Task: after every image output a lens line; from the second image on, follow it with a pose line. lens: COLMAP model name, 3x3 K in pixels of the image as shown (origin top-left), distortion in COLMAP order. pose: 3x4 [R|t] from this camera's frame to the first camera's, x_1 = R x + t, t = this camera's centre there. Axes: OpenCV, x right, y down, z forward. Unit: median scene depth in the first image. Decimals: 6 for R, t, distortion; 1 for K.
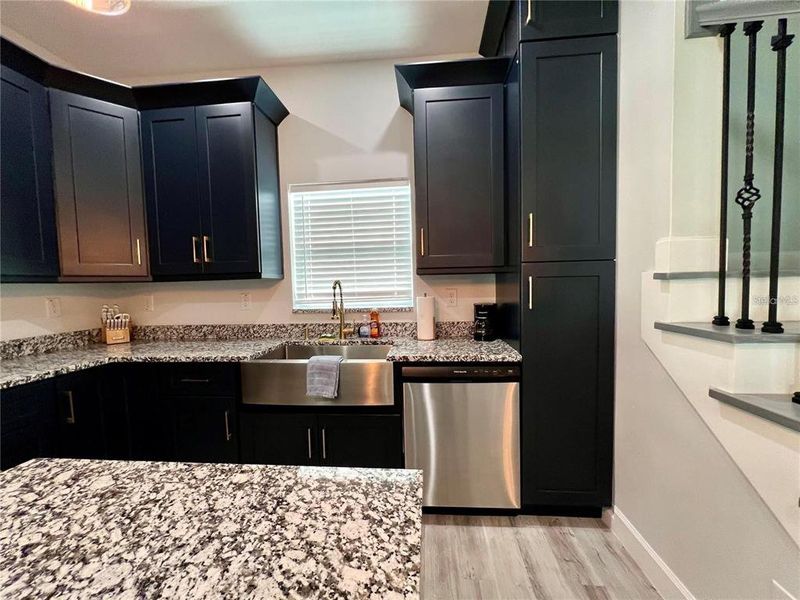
lens RADIAL K [[319.4, 0, 401.1], [0, 319.4, 300.5], [0, 0, 1]] dist [-0.003359, 0.000739]
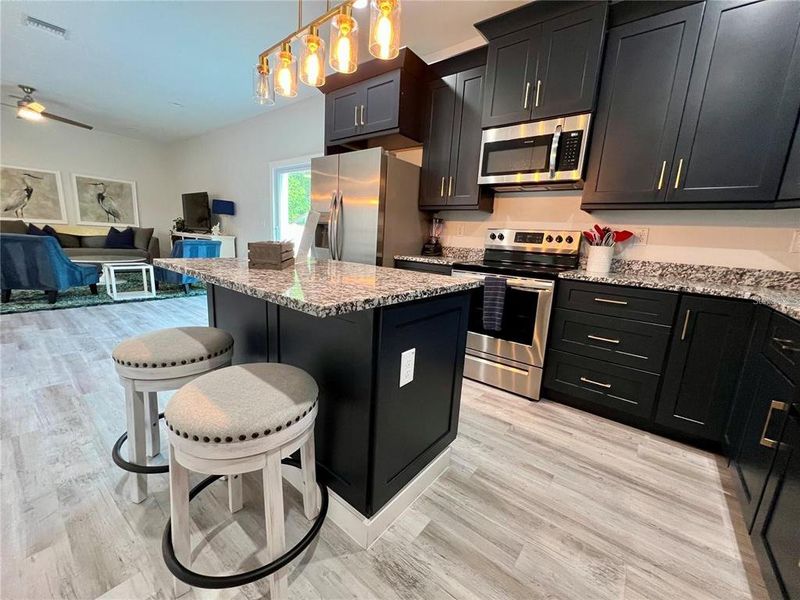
lens RADIAL K [[319.4, 0, 400.9], [0, 319.4, 300.1], [0, 0, 1]] dist [-0.003359, 0.000739]
pose [[-0.551157, 0.157822, -0.819340, 0.259484], [-0.085671, 0.966056, 0.243712, 0.054992], [0.829992, 0.204517, -0.518928, 0.539791]]
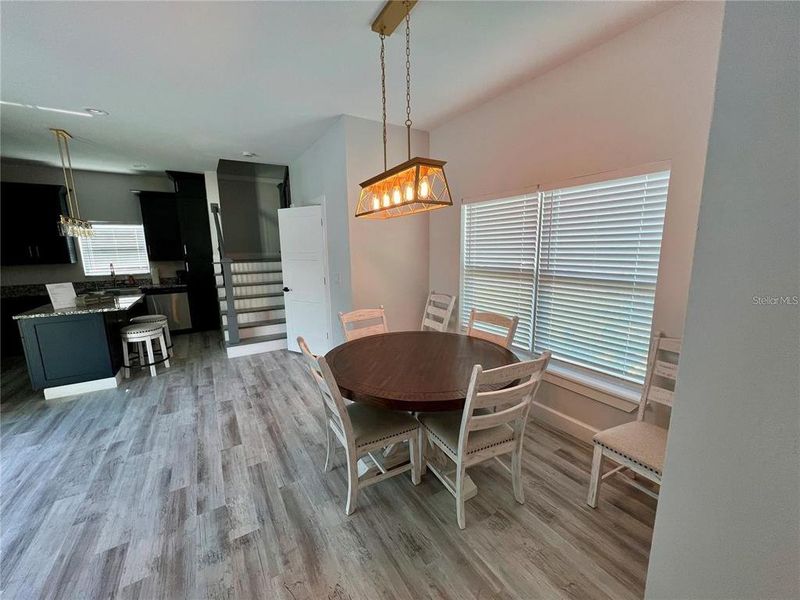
lens RADIAL K [[319.4, 0, 401.3], [0, 319.4, 302.8], [0, 0, 1]] dist [-0.003359, 0.000739]
pose [[0.803018, -0.087679, 0.589469, 0.136331], [0.022063, 0.992814, 0.117618, 0.003913], [-0.595546, -0.081444, 0.799182, -2.435723]]
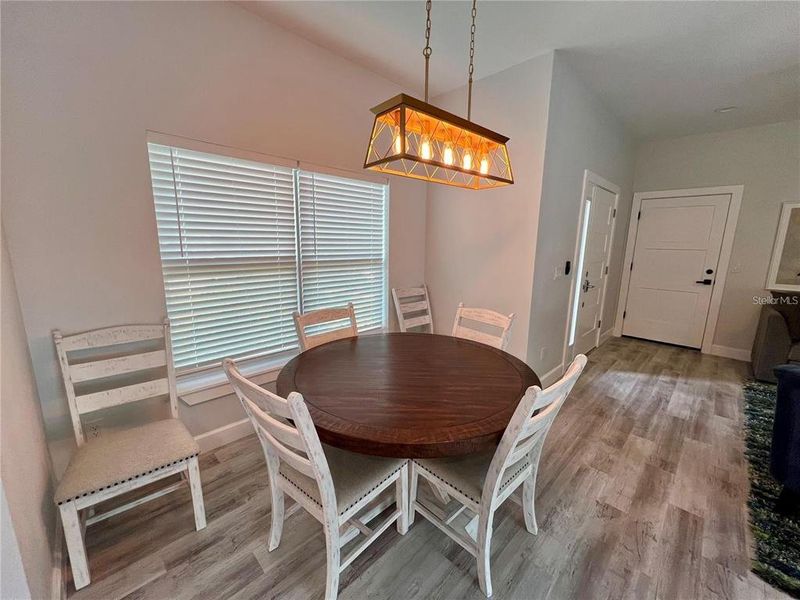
lens RADIAL K [[319.4, 0, 400.6], [0, 319.4, 302.0], [0, 0, 1]] dist [-0.003359, 0.000739]
pose [[-0.758172, -0.108737, 0.642925, 0.294045], [0.037684, 0.977043, 0.209685, -0.032747], [-0.650965, 0.183205, -0.736668, -1.065293]]
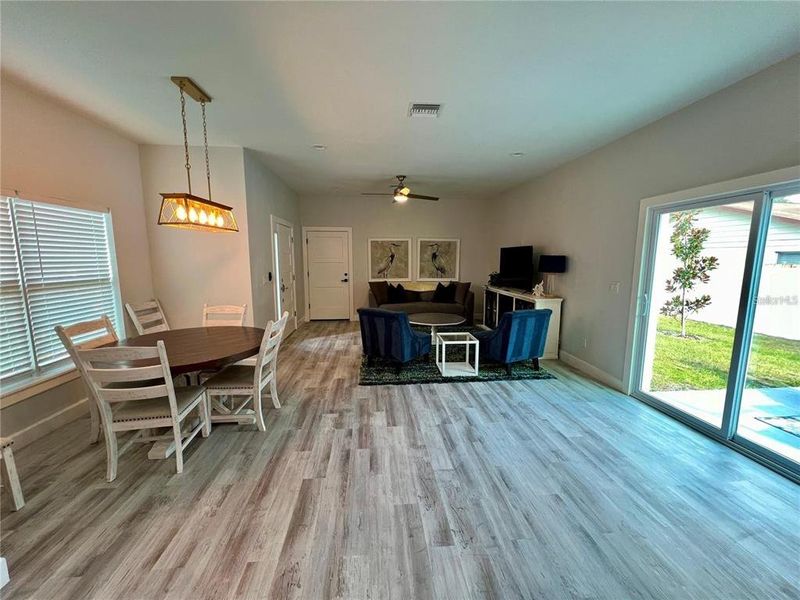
lens RADIAL K [[319.4, 0, 400.0], [0, 319.4, 300.8], [0, 0, 1]] dist [-0.003359, 0.000739]
pose [[-0.984590, 0.047606, -0.168274, 0.153287], [0.015312, 0.982006, 0.188227, -0.092528], [0.174207, 0.182750, -0.967602, -0.288867]]
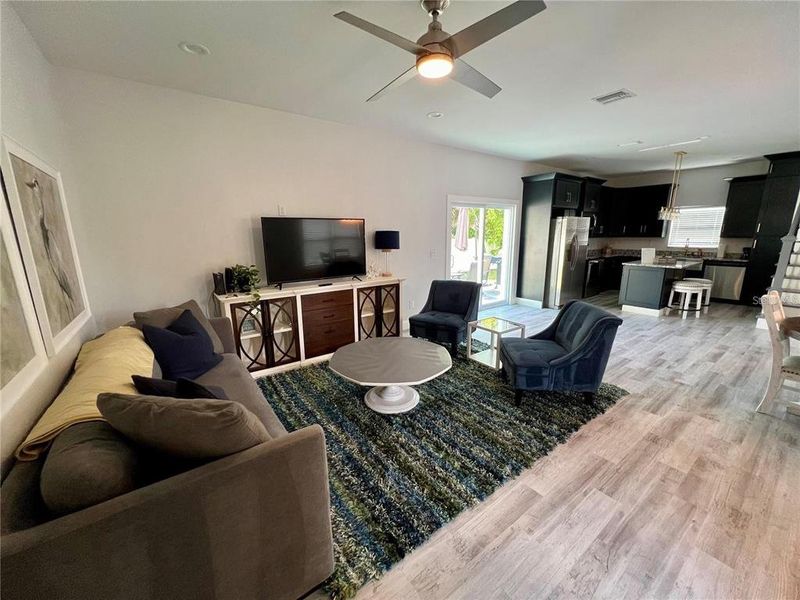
lens RADIAL K [[319.4, 0, 401.1], [0, 319.4, 301.0], [0, 0, 1]] dist [-0.003359, 0.000739]
pose [[0.655893, 0.176770, -0.733864, 0.398823], [-0.043376, 0.979413, 0.197150, 0.054368], [0.753607, -0.097478, 0.650058, -3.528048]]
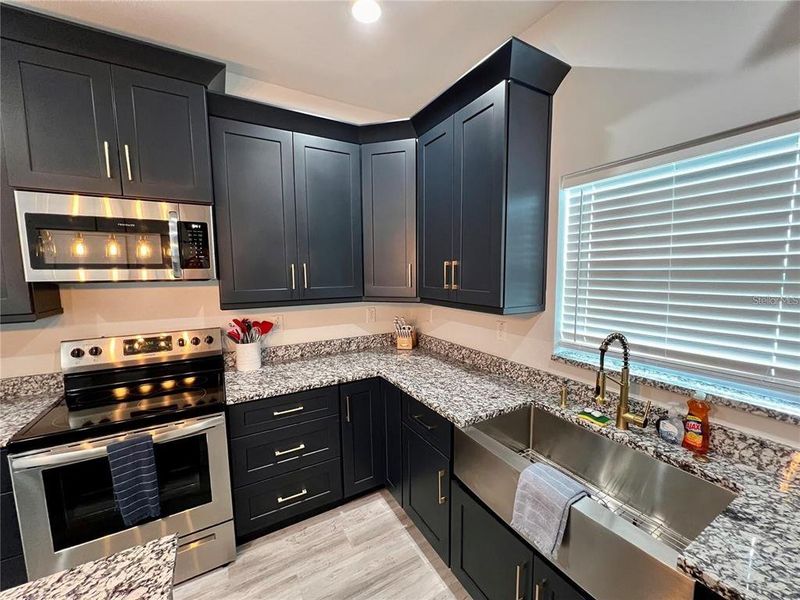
lens RADIAL K [[319.4, 0, 400.5], [0, 319.4, 303.3], [0, 0, 1]] dist [-0.003359, 0.000739]
pose [[0.569123, 0.105160, -0.815500, 0.043697], [-0.047520, 0.994337, 0.095058, -0.149731], [0.820878, -0.015348, 0.570897, 0.333607]]
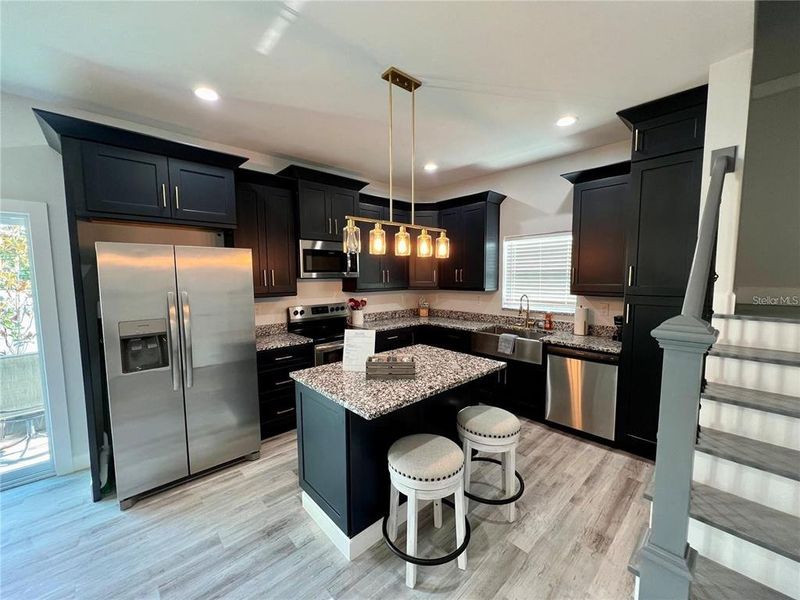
lens RADIAL K [[319.4, 0, 402.8], [0, 319.4, 302.4], [0, 0, 1]] dist [-0.003359, 0.000739]
pose [[0.742927, 0.078280, -0.664780, 0.459859], [-0.044877, 0.996729, 0.067215, -0.102629], [0.667867, -0.020103, 0.744009, -0.737651]]
